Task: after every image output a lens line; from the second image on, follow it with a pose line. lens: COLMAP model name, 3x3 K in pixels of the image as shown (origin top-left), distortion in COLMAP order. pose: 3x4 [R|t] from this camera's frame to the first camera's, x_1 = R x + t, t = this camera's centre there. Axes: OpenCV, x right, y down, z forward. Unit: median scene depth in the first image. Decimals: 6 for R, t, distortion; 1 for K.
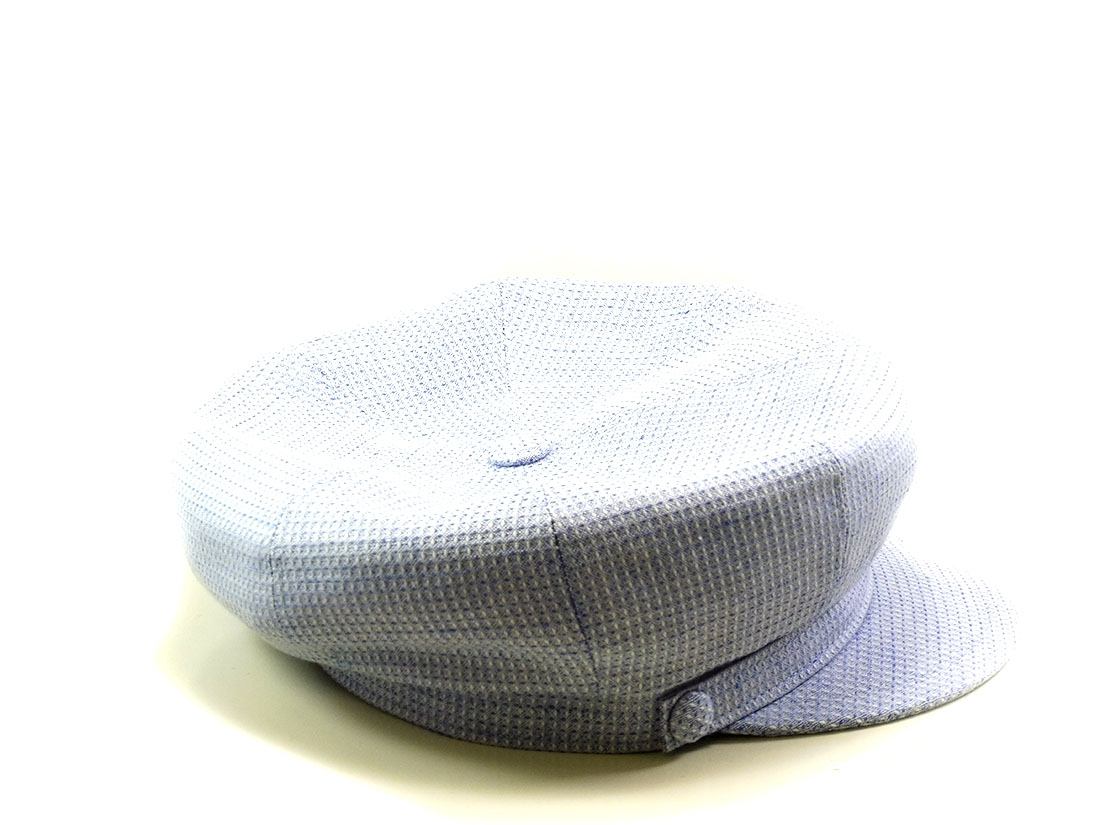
lens RADIAL K [[2924.0, 0, 550.0], [0, 2924.0, 412.5], [0, 0, 1]] dist [0.991229, -22.003460]
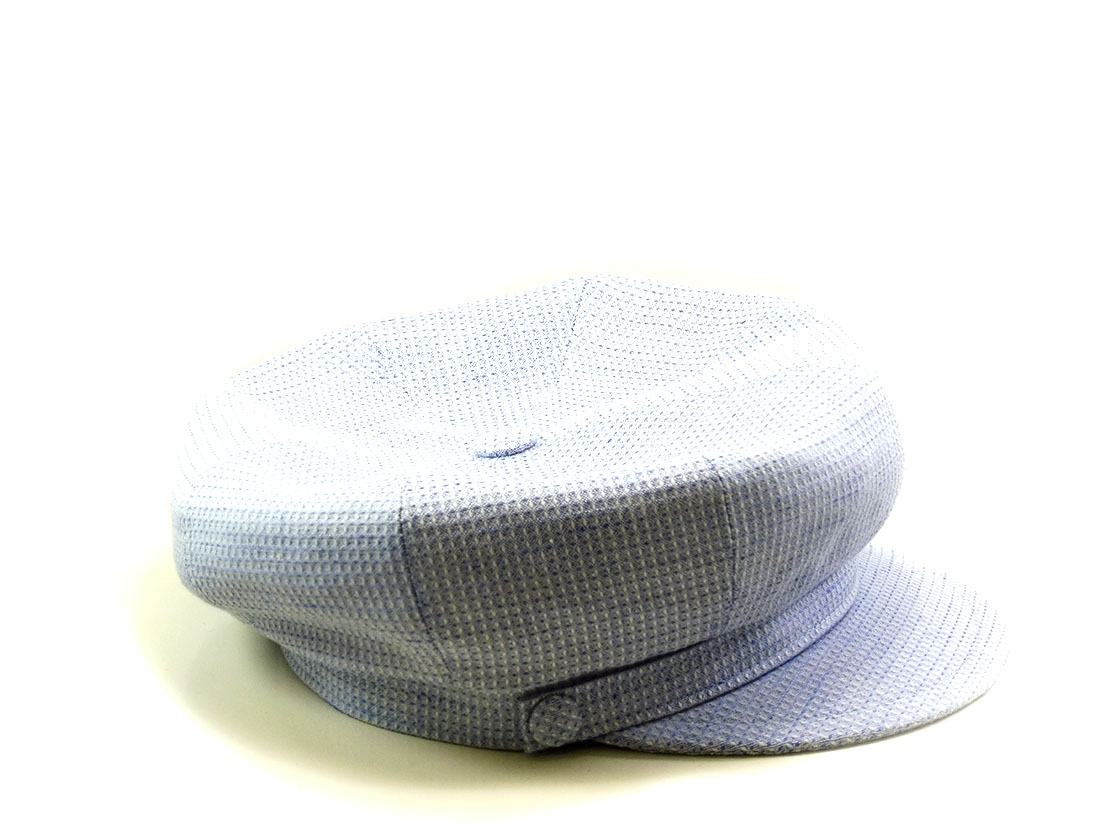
lens RADIAL K [[2924.0, 0, 550.0], [0, 2924.0, 412.5], [0, 0, 1]] dist [0.991229, -22.003460]
pose [[0.943906, 0.092282, -0.317058, 0.357842], [-0.092638, 0.995602, 0.013987, -0.014286], [0.316954, 0.016169, 0.948303, 0.057004]]
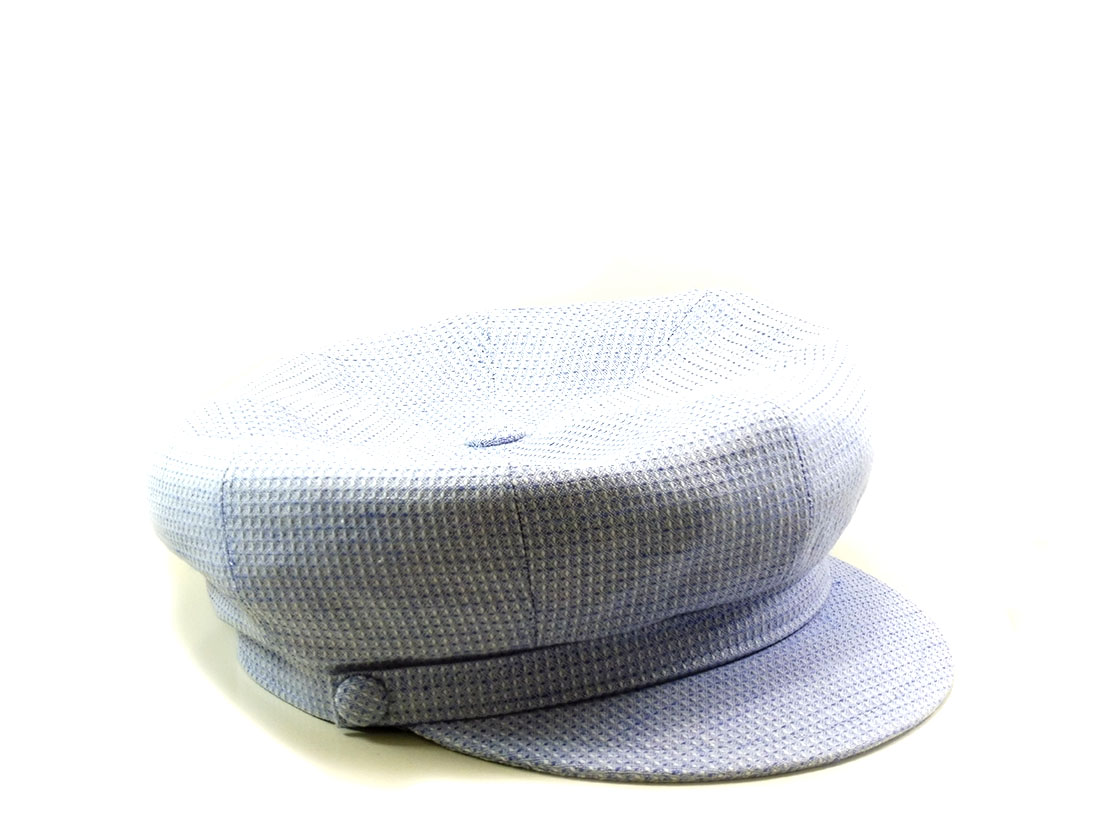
lens RADIAL K [[2924.0, 0, 550.0], [0, 2924.0, 412.5], [0, 0, 1]] dist [0.991229, -22.003460]
pose [[0.676860, 0.209400, -0.705700, 0.797858], [-0.214229, 0.973224, 0.083307, -0.092439], [0.704249, 0.094794, 0.703596, 0.331057]]
